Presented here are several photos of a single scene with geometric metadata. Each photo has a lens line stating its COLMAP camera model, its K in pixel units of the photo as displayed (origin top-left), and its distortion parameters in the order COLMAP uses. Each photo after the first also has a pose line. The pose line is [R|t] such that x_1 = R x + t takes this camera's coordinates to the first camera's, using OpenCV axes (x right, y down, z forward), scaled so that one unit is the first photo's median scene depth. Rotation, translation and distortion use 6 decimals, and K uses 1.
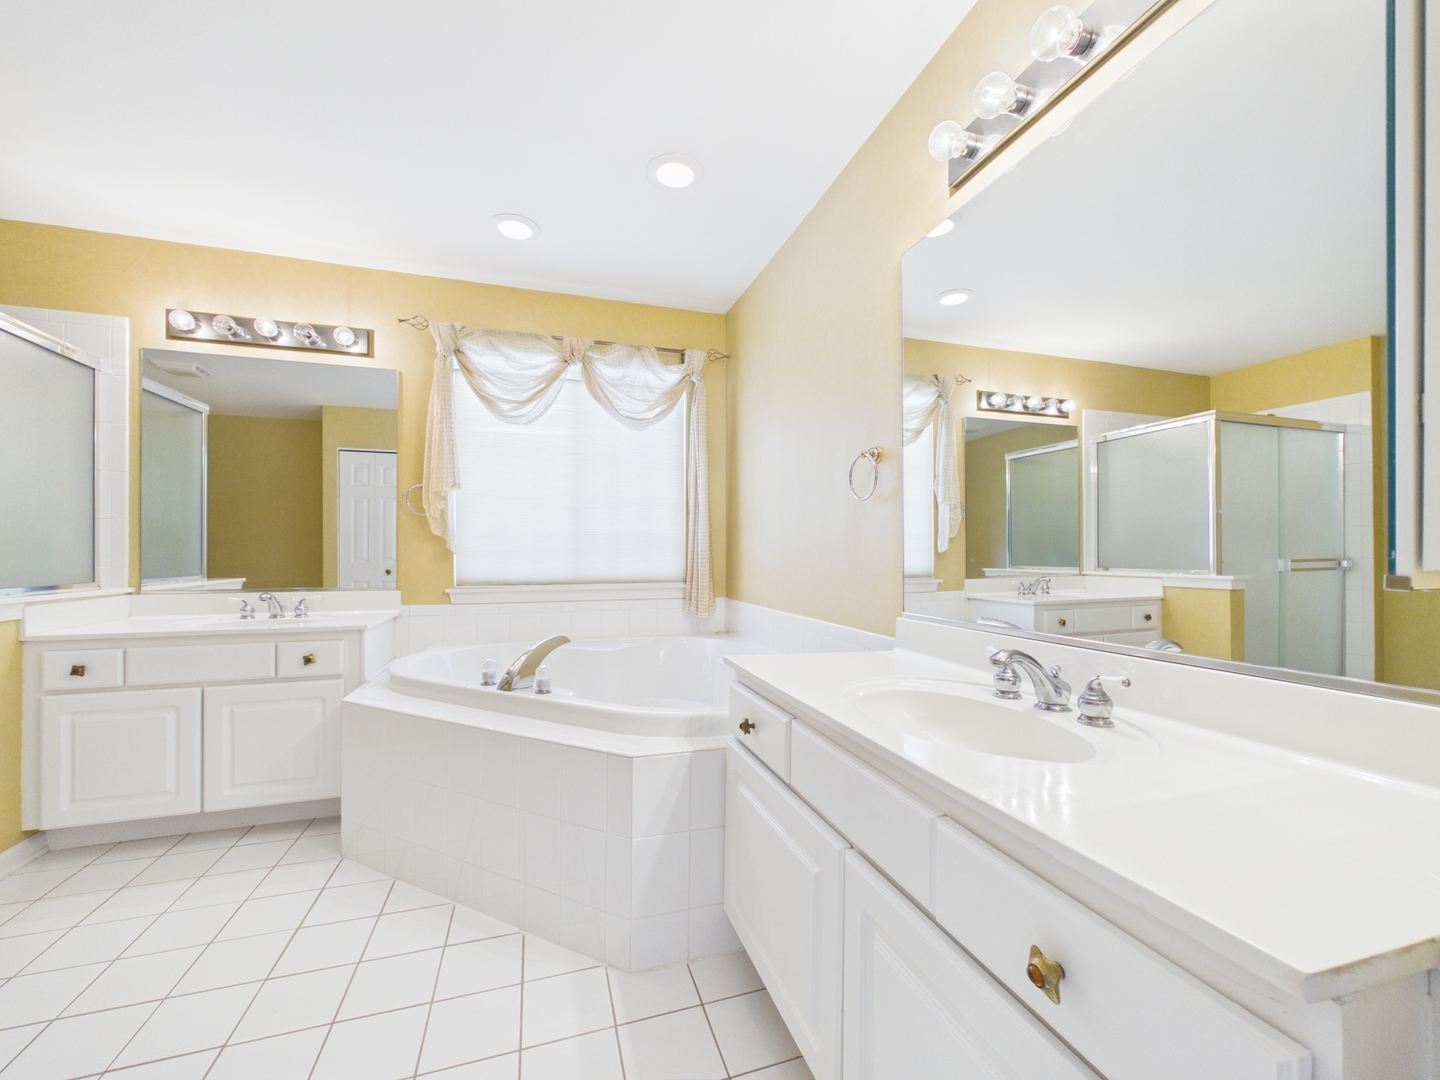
lens RADIAL K [[578.6, 0, 719.2], [0, 578.6, 545.7], [0, 0, 1]] dist [0.003305, 0.000522]
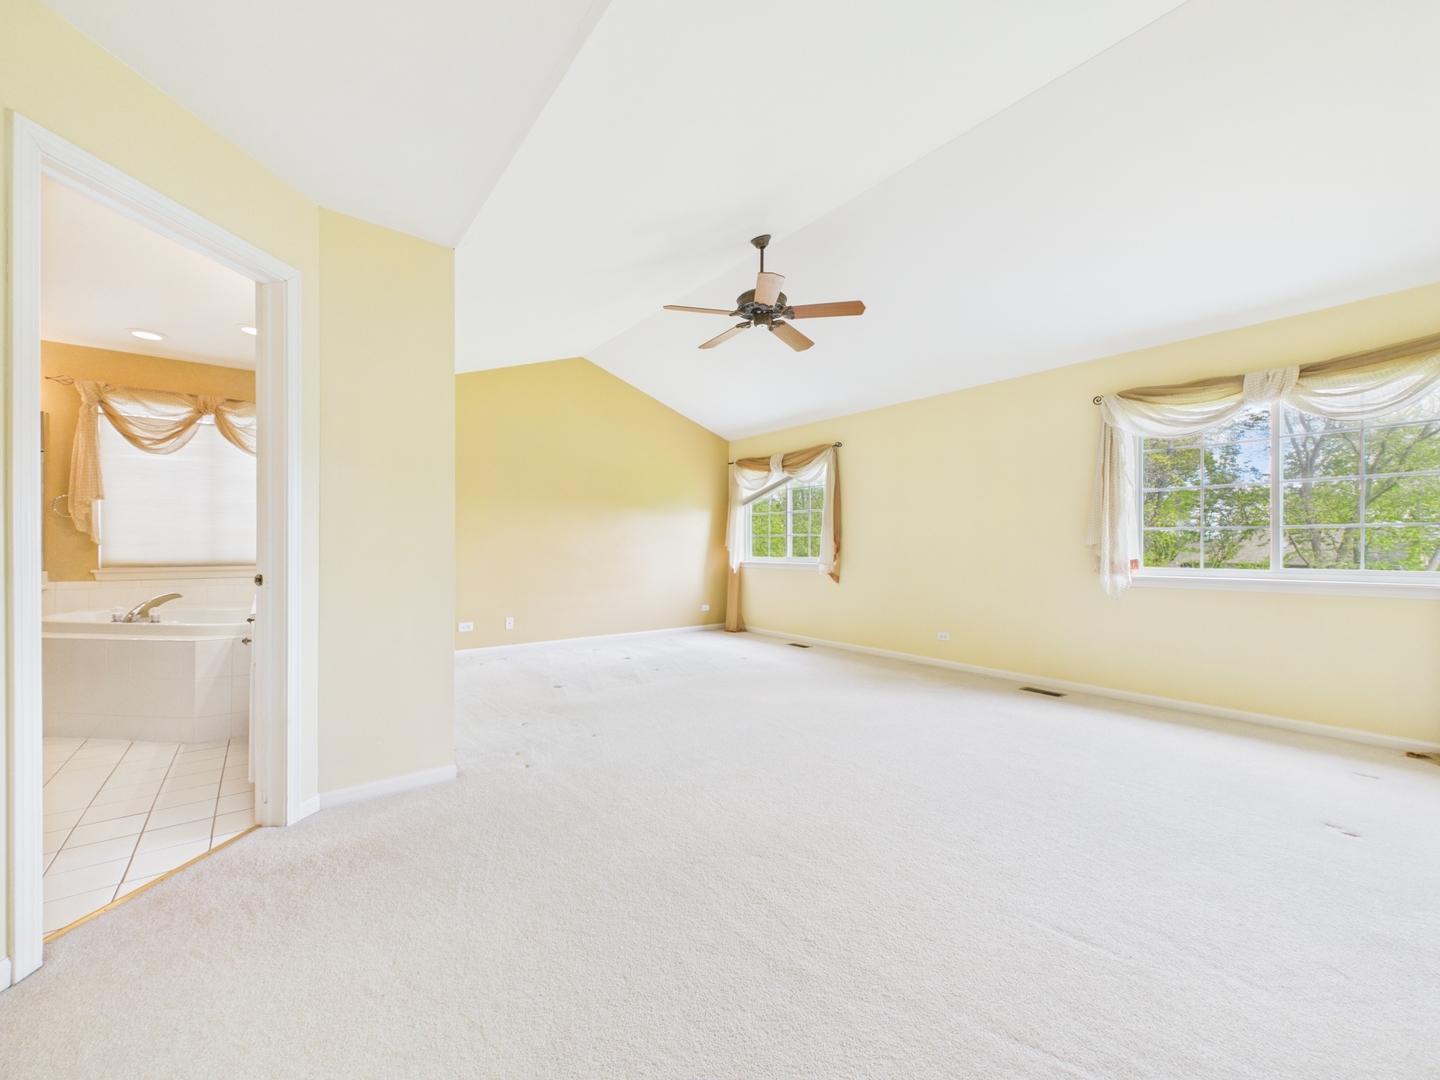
lens RADIAL K [[578.6, 0, 718.2], [0, 578.6, 540.9], [0, 0, 1]] dist [0.003305, 0.000522]
pose [[0.940345, 0.000073, 0.340223, 0.480477], [-0.000790, 0.999998, 0.001970, 0.000272], [-0.340222, -0.002121, 0.940343, -0.846018]]
